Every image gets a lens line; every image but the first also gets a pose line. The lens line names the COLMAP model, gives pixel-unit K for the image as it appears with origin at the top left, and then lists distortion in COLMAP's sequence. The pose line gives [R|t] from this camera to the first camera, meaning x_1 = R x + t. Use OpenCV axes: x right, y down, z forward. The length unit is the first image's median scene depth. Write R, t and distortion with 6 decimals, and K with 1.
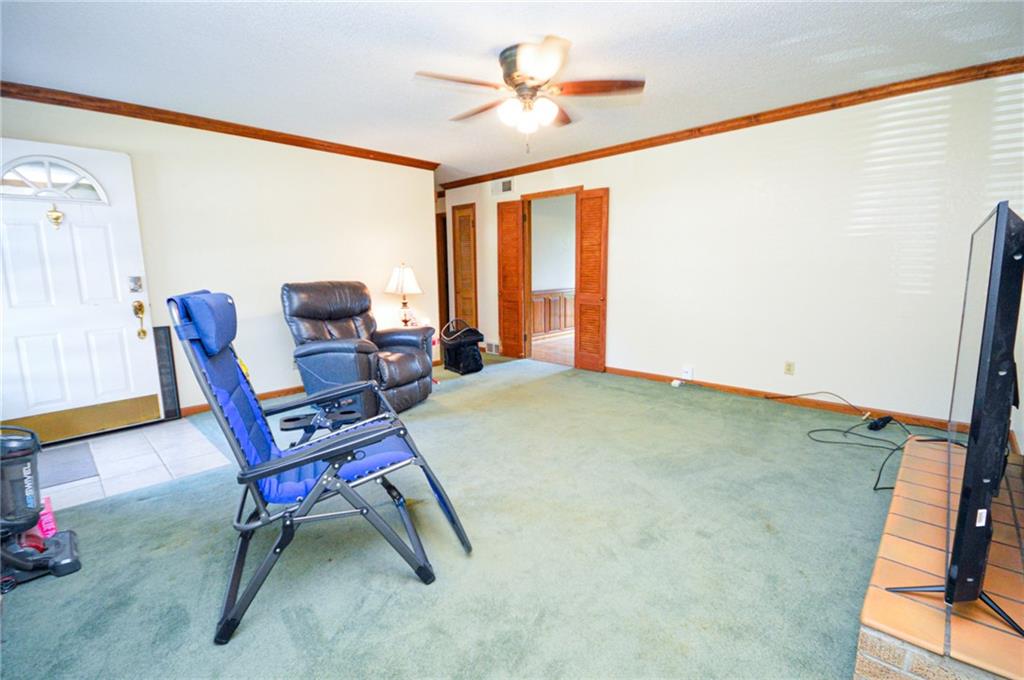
lens RADIAL K [[457.1, 0, 511.8], [0, 457.1, 337.9], [0, 0, 1]] dist [-0.001552, -0.000842]
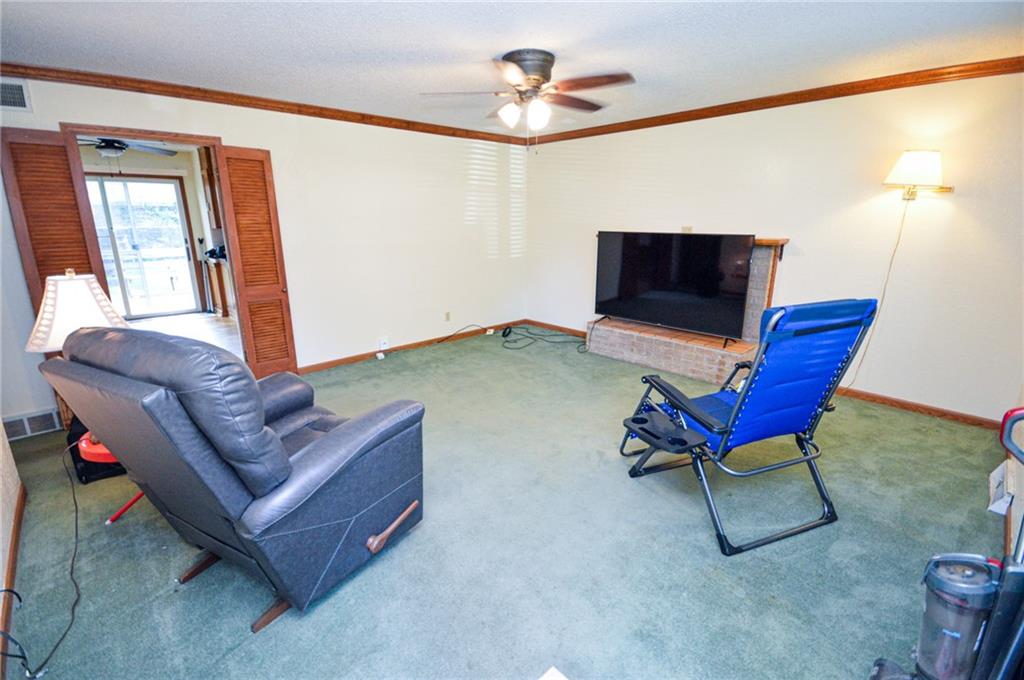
lens RADIAL K [[457.1, 0, 511.5], [0, 457.1, 336.3], [0, 0, 1]] dist [-0.001552, -0.000842]
pose [[0.046889, -0.239813, 0.969686, -0.613663], [0.152105, 0.961148, 0.230346, -0.136173], [-0.987252, 0.136693, 0.081544, 0.554638]]
